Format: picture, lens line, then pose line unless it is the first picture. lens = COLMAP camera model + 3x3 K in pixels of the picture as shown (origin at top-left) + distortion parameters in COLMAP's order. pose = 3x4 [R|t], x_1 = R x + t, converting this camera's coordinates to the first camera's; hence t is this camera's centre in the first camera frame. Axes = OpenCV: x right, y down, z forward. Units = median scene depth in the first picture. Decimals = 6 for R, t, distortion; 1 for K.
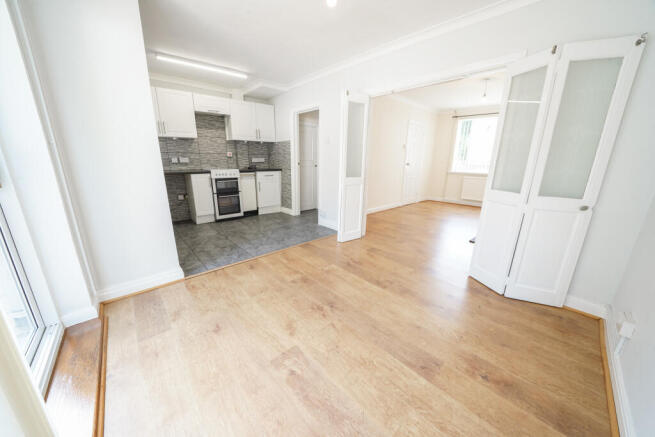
lens RADIAL K [[226.8, 0, 329.2], [0, 226.8, 218.8], [0, 0, 1]] dist [-0.018244, -0.000076]
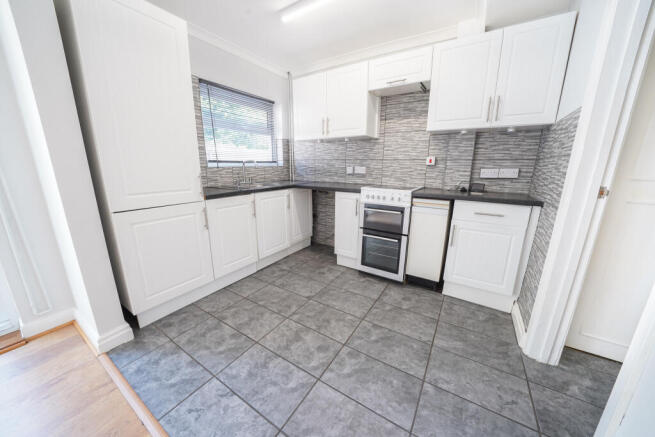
lens RADIAL K [[226.8, 0, 327.2], [0, 226.8, 221.0], [0, 0, 1]] dist [-0.018244, -0.000076]
pose [[0.264552, 0.226071, -0.937499, 0.018693], [-0.249010, 0.955182, 0.160067, -0.190841], [0.931669, 0.191100, 0.308990, 0.694796]]
